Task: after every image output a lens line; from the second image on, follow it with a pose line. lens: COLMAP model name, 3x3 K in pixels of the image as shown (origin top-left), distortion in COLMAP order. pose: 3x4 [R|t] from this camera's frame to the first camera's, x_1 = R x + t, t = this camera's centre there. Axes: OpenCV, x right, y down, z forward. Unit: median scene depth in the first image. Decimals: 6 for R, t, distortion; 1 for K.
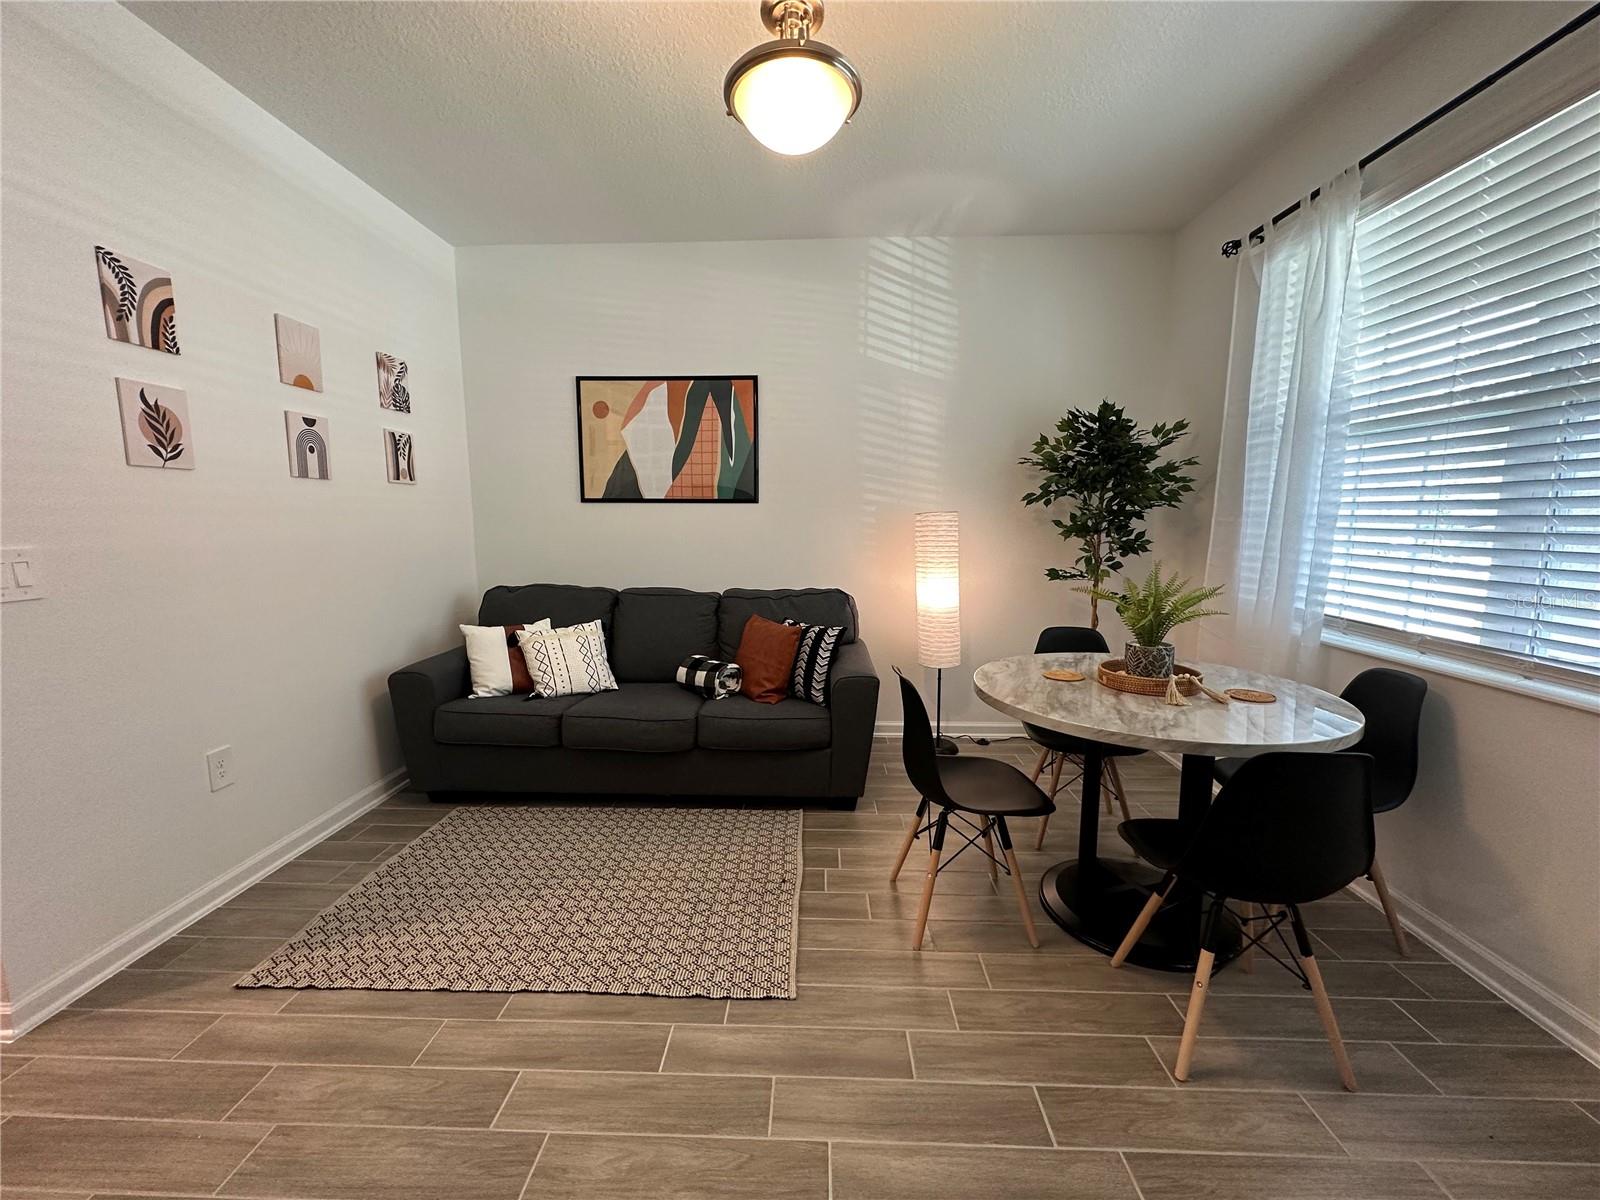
lens RADIAL K [[637.4, 0, 799.8], [0, 637.4, 600.6], [0, 0, 1]] dist [-0.003838, 0.001445]
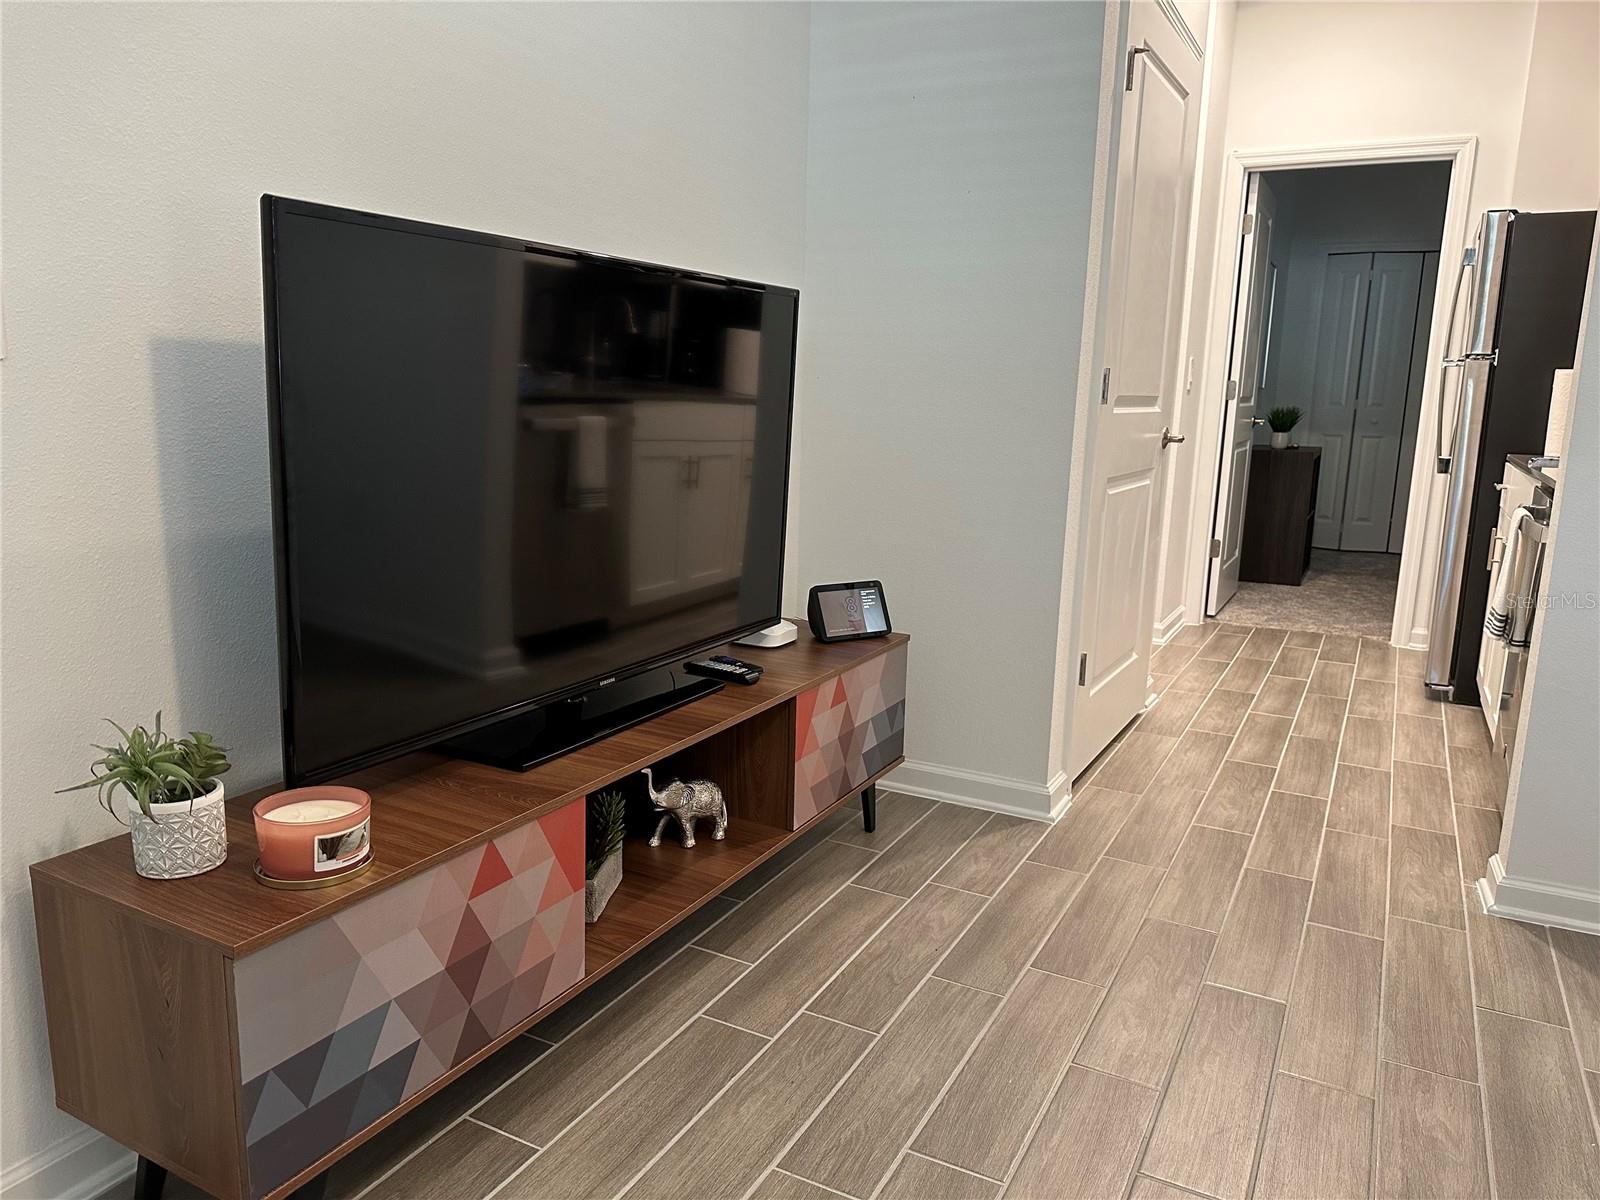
lens RADIAL K [[1119.6, 0, 789.7], [0, 1119.6, 610.0], [0, 0, 1]] dist [0.064421, -0.086446]
pose [[-0.443815, 0.168520, -0.880130, 0.244325], [-0.140334, 0.956970, 0.253998, 0.027603], [0.885062, 0.236240, -0.401068, 0.377685]]
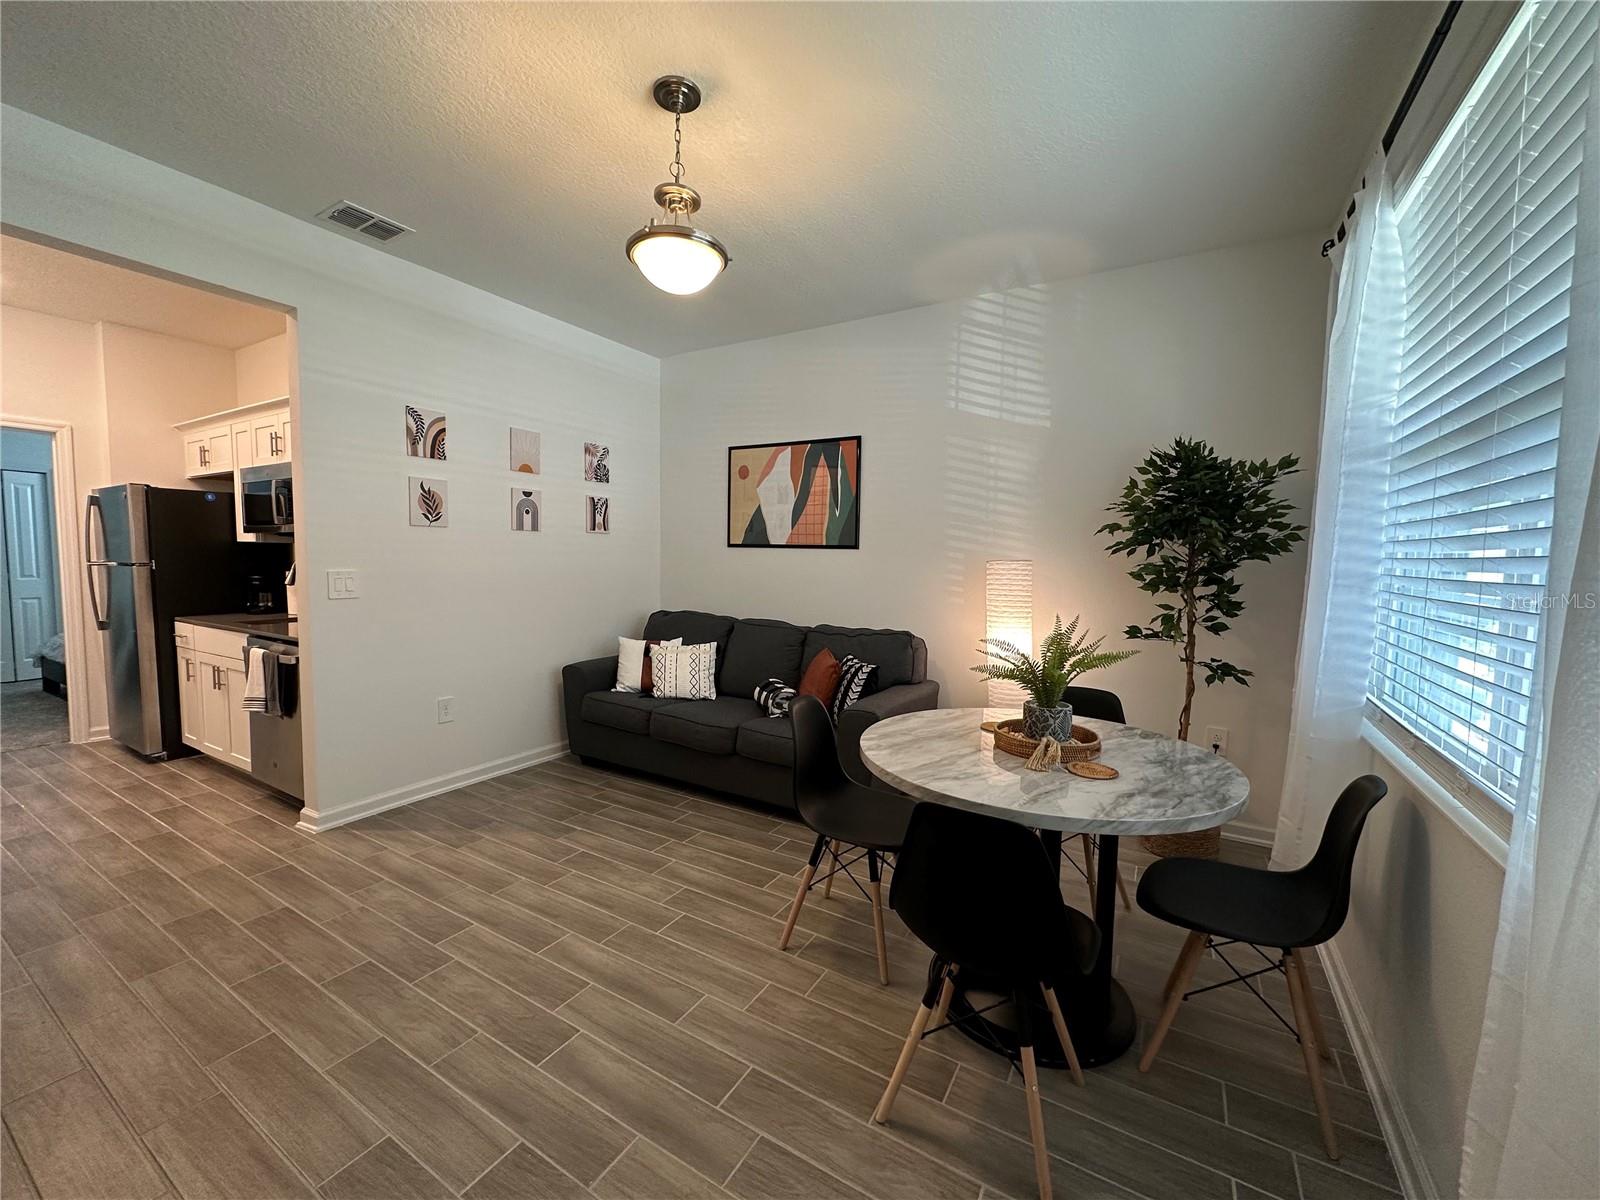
lens RADIAL K [[637.4, 0, 798.9], [0, 637.4, 600.9], [0, 0, 1]] dist [-0.003838, 0.001445]
pose [[0.875872, 0.049590, -0.479988, 0.477189], [-0.080811, 0.995732, -0.044589, -0.008558], [0.475728, 0.077842, 0.876141, -0.007225]]
